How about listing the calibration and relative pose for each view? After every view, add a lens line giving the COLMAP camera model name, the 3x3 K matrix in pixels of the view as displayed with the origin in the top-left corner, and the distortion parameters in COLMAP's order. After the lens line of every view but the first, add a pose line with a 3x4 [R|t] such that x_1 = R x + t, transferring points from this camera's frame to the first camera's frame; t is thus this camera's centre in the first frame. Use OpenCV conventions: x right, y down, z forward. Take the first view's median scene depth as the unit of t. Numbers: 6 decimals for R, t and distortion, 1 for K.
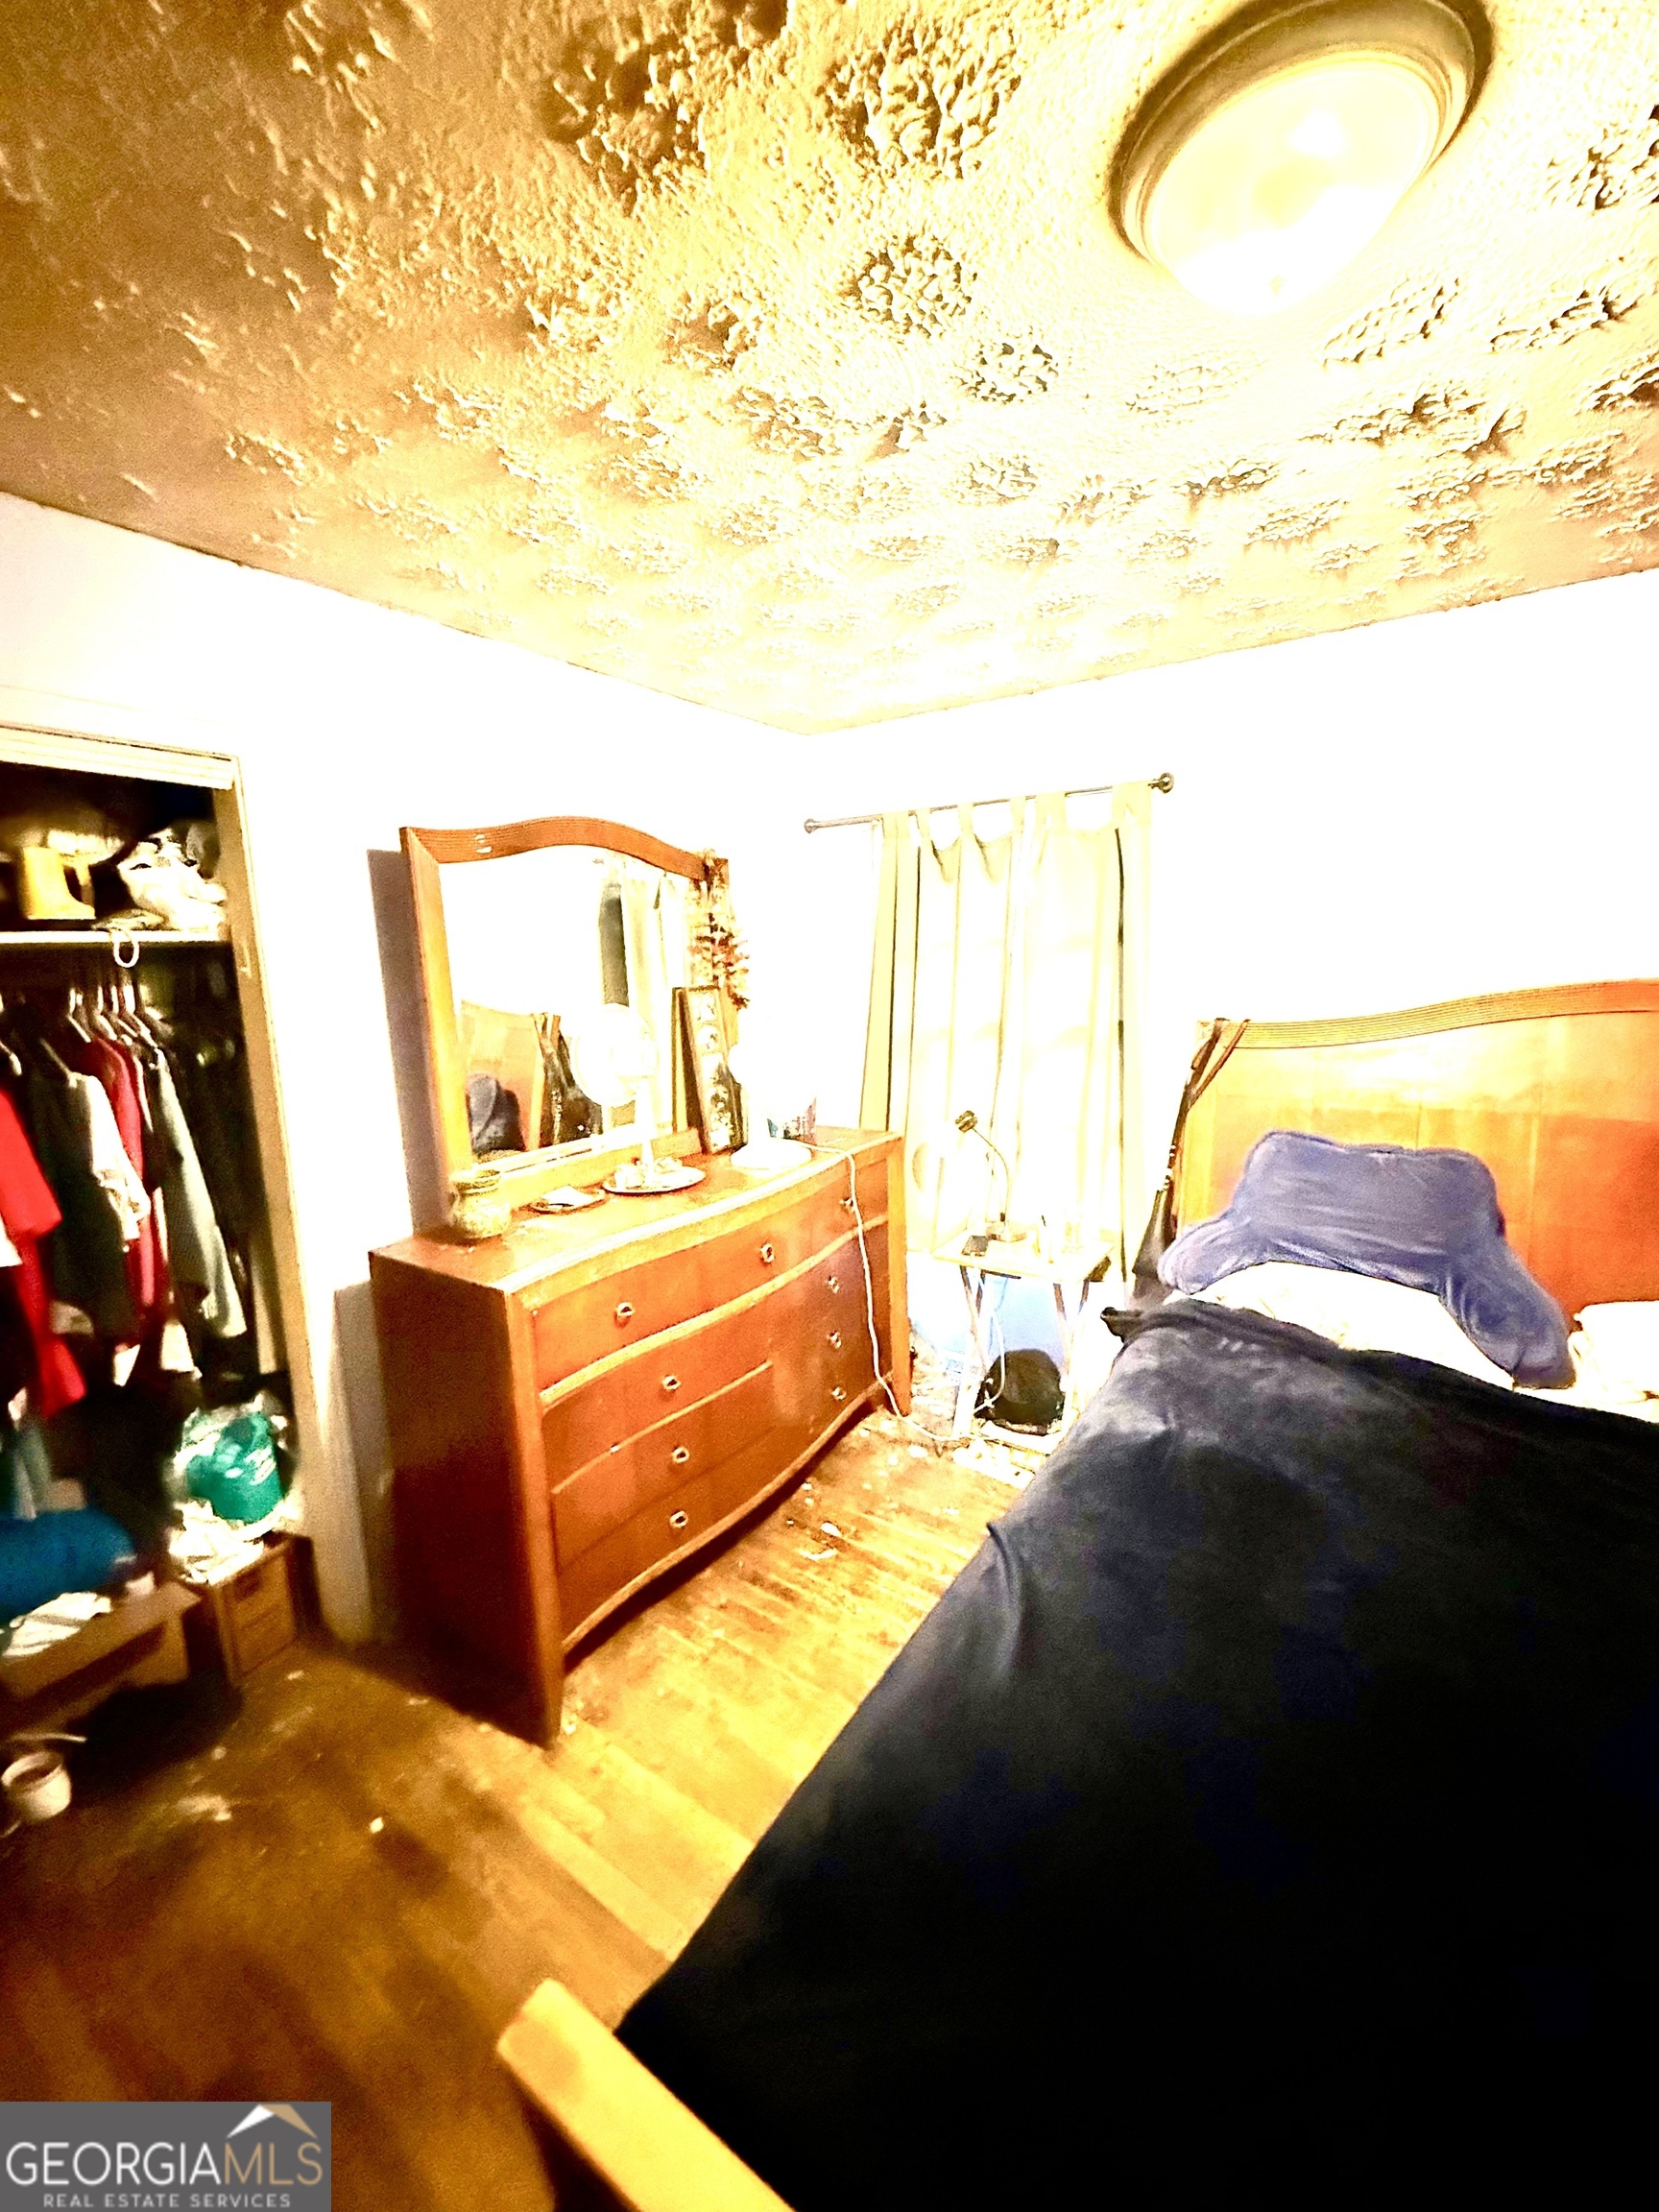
lens RADIAL K [[880.3, 0, 829.5], [0, 880.3, 1106.0], [0, 0, 1]] dist [0.001836, 0.000205]
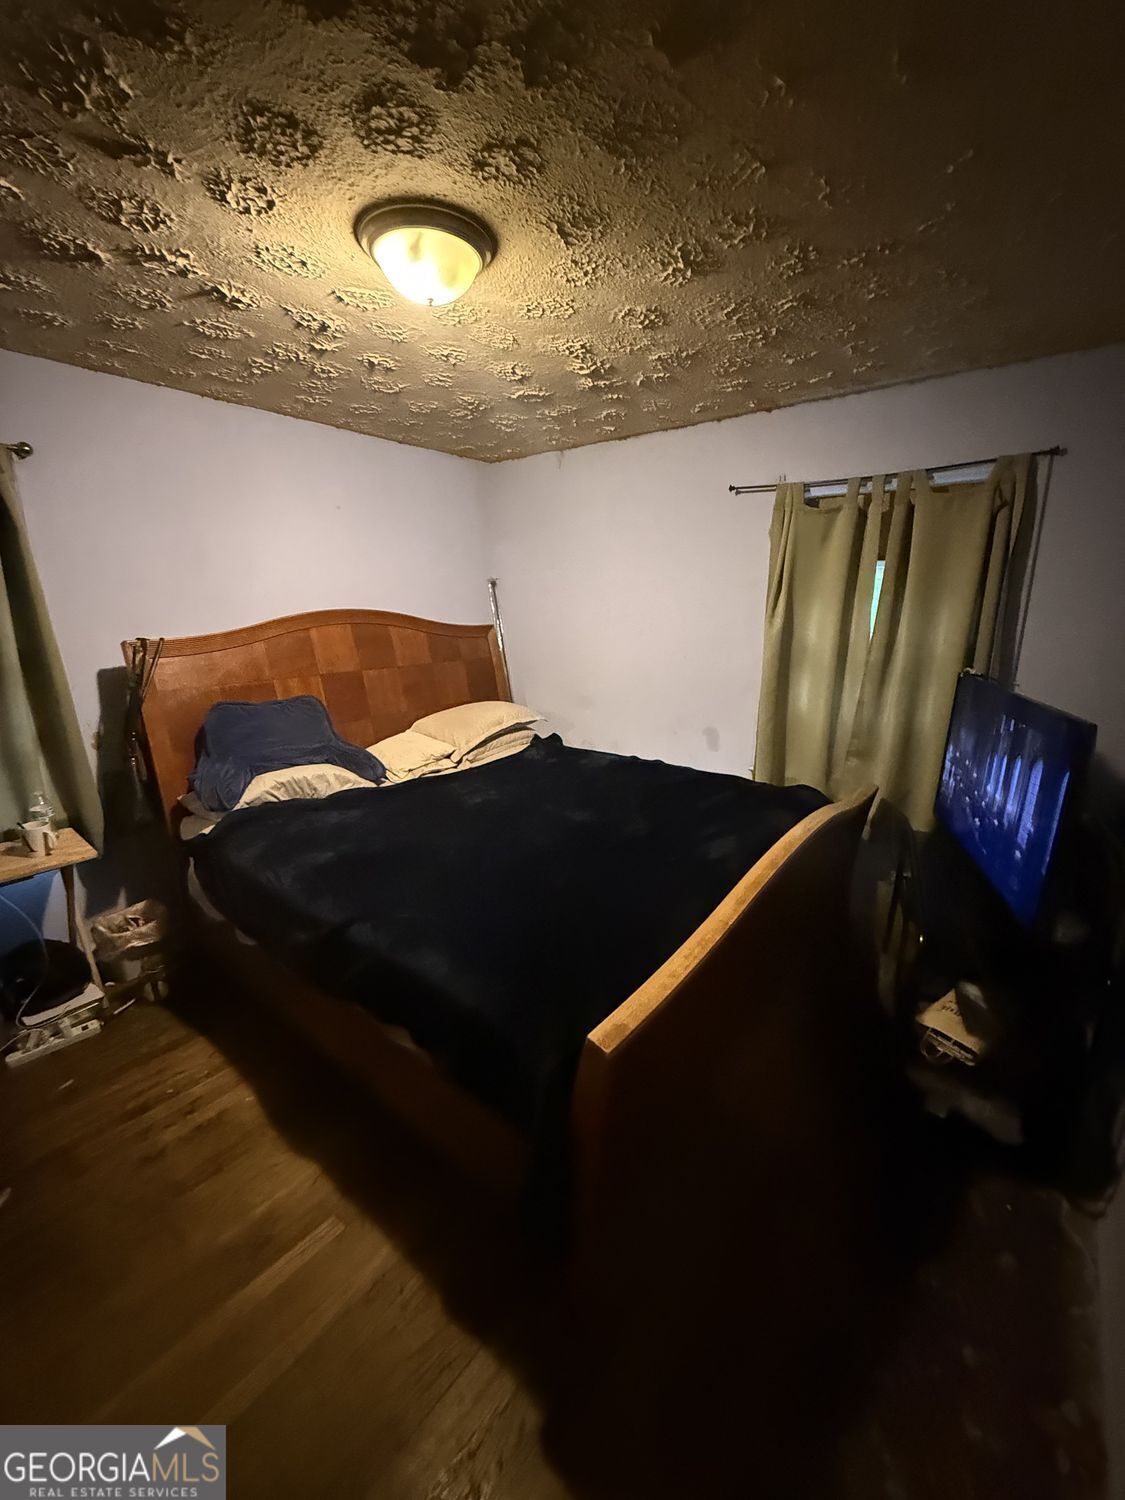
lens RADIAL K [[597.0, 0, 562.5], [0, 597.0, 750.0], [0, 0, 1]] dist [0.001836, 0.000205]
pose [[0.086109, -0.218414, 0.972050, -0.734740], [0.167923, 0.964897, 0.201931, -0.009220], [-0.982032, 0.145842, 0.119763, 0.351863]]
